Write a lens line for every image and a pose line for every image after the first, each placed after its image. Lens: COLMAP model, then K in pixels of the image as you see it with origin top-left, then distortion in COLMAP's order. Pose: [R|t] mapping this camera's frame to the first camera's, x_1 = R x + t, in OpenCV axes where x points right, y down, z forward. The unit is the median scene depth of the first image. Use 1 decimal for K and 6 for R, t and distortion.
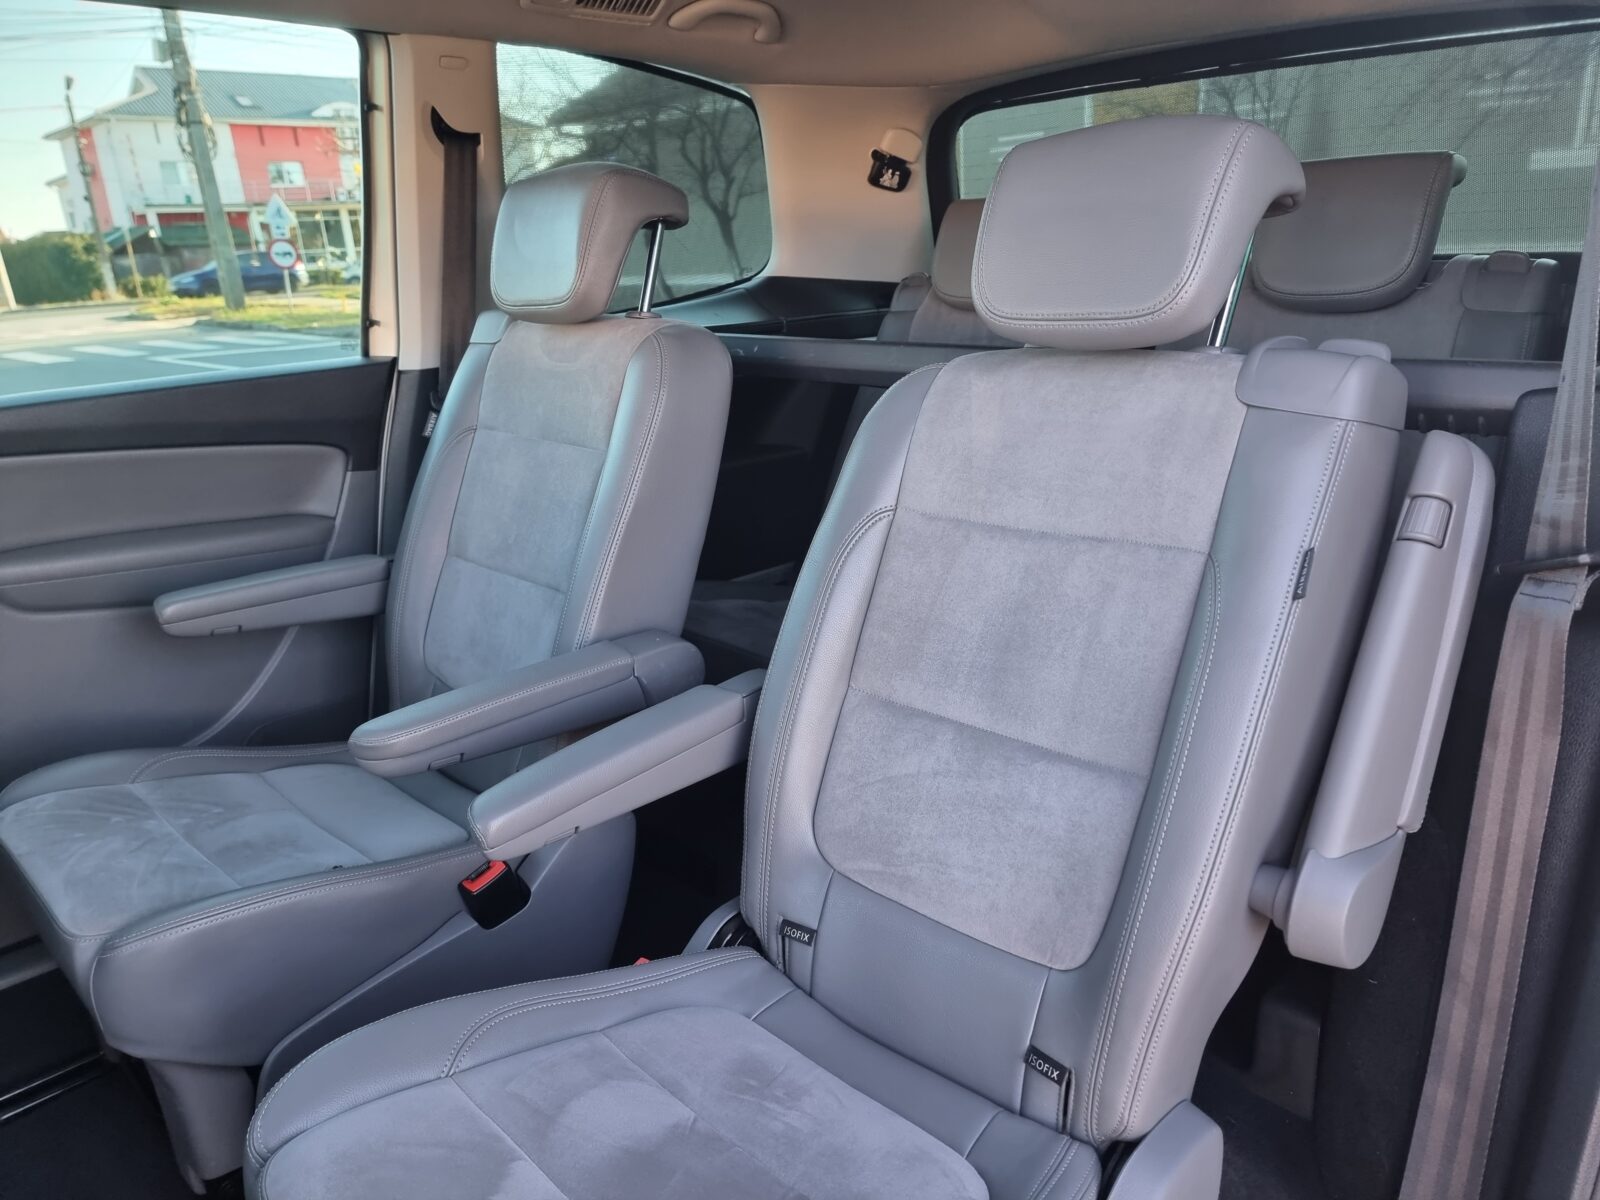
lens RADIAL K [[1110.3, 0, 799.6], [0, 1110.3, 592.4], [0, 0, 1]] dist [0.067867, -0.060501]
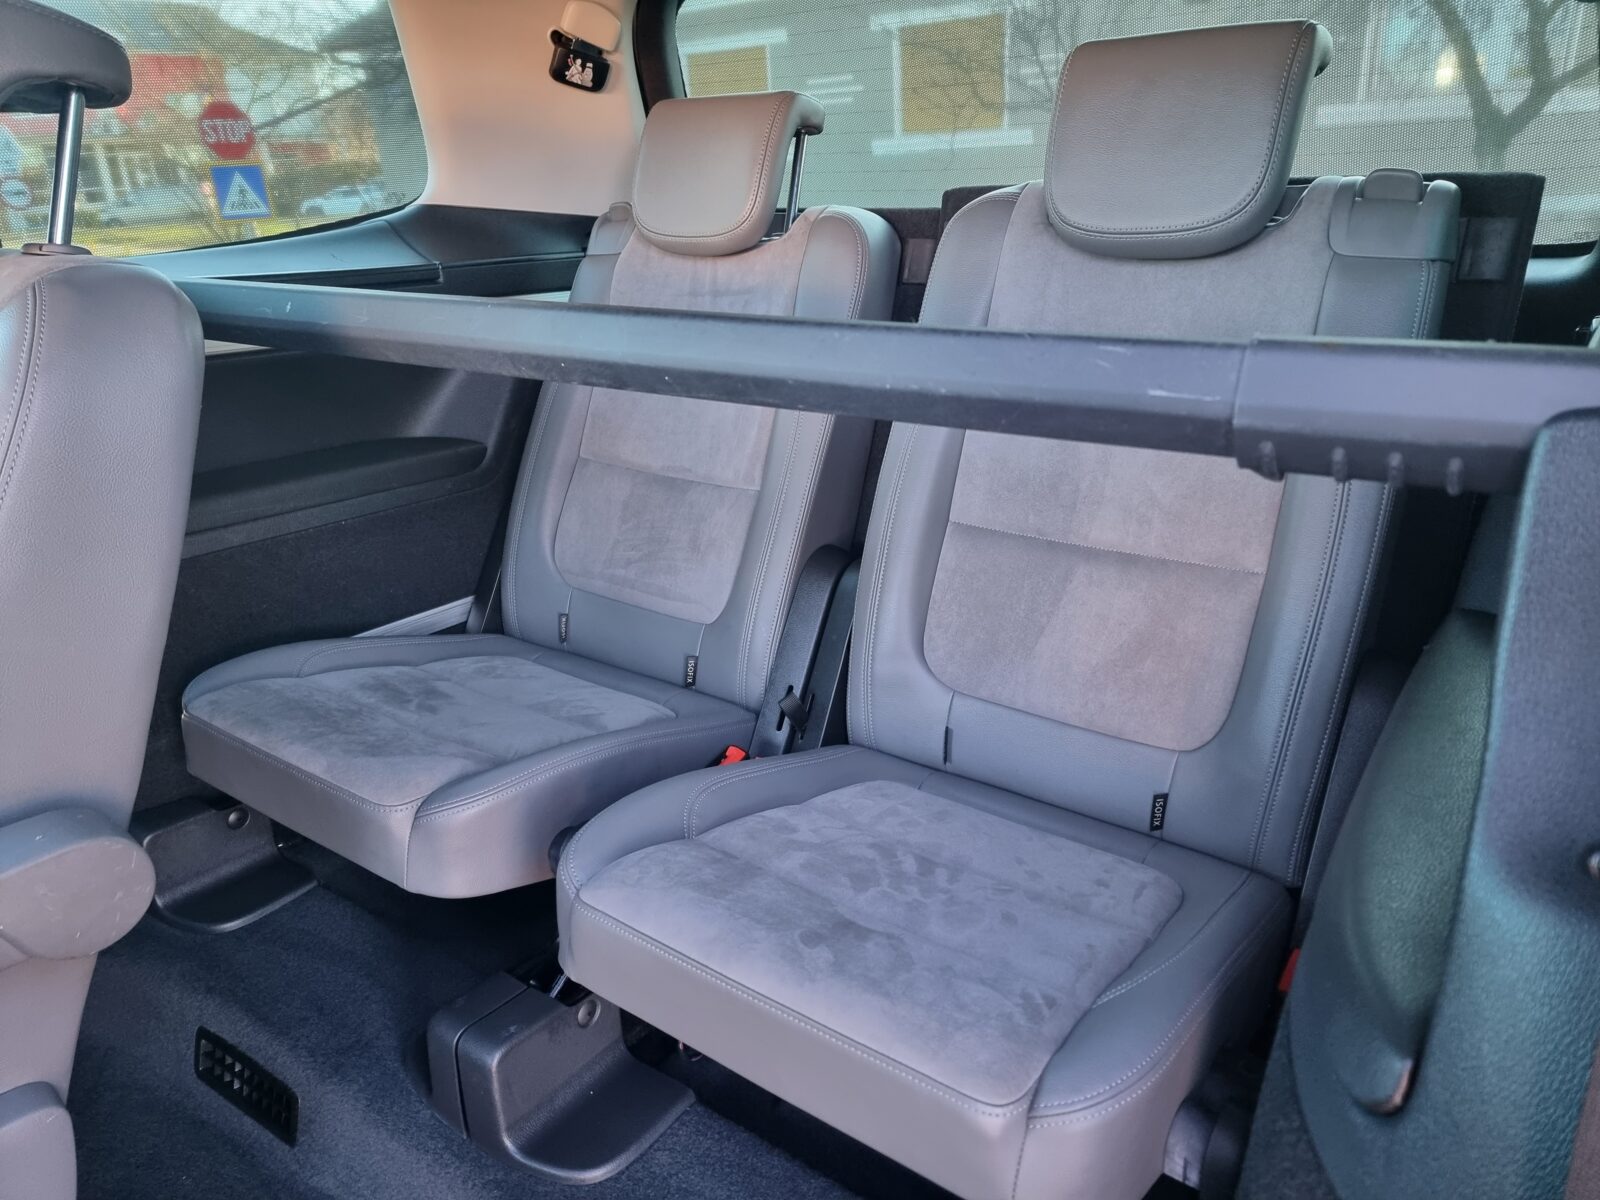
lens RADIAL K [[1110.3, 0, 806.9], [0, 1110.3, 597.0], [0, 0, 1]] dist [0.067867, -0.060501]
pose [[0.987738, -0.039970, 0.150915, 0.102915], [0.033361, 0.998381, 0.046080, -0.055193], [-0.152512, -0.040480, 0.987472, 0.235407]]
